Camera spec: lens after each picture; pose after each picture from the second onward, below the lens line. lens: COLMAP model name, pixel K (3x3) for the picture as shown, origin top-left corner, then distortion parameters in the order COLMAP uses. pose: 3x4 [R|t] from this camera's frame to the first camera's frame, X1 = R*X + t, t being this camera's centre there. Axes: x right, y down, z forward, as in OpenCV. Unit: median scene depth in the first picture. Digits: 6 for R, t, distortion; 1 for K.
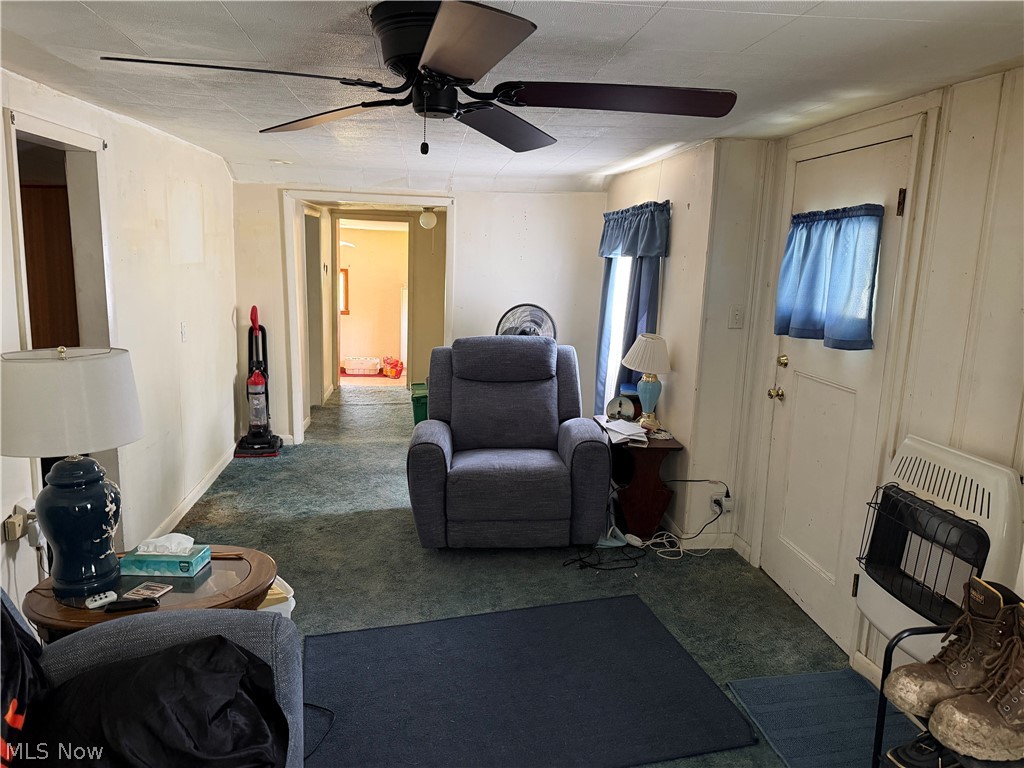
lens RADIAL K [[712.1, 0, 509.5], [0, 712.1, 379.3], [0, 0, 1]] dist [0.093244, -0.137423]
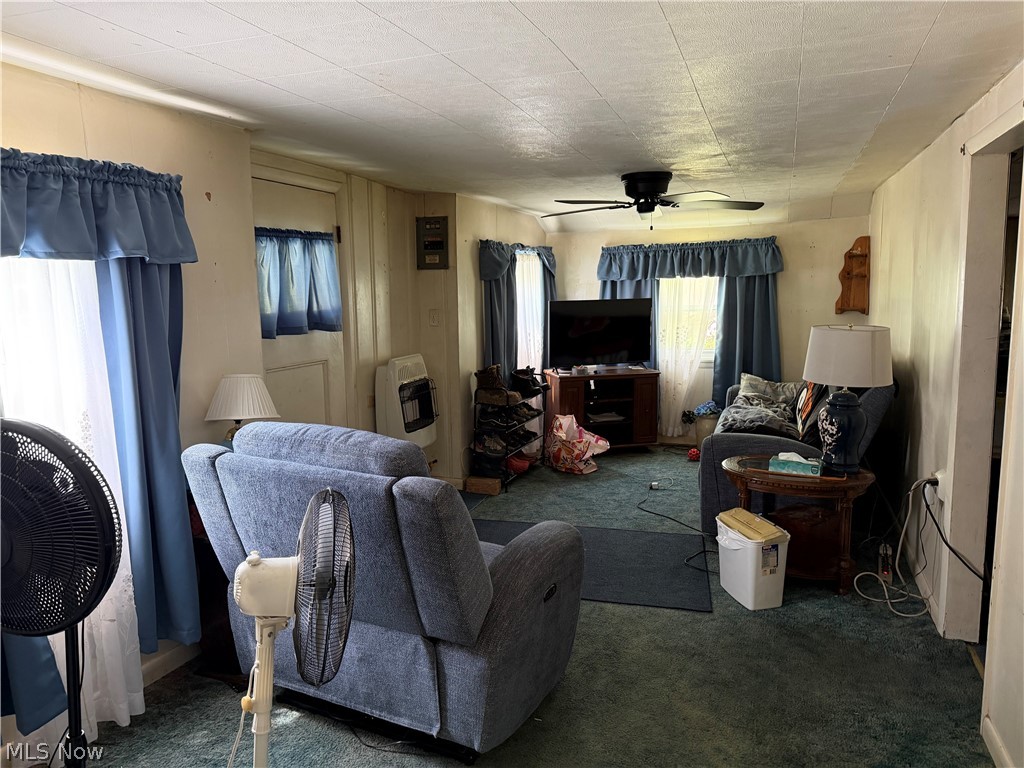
lens RADIAL K [[712.1, 0, 509.5], [0, 712.1, 379.3], [0, 0, 1]] dist [0.093244, -0.137423]
pose [[-0.895812, -0.068542, 0.439116, -0.446122], [0.070230, 0.953791, 0.292148, -0.308597], [-0.438849, 0.292549, -0.849604, 1.874864]]
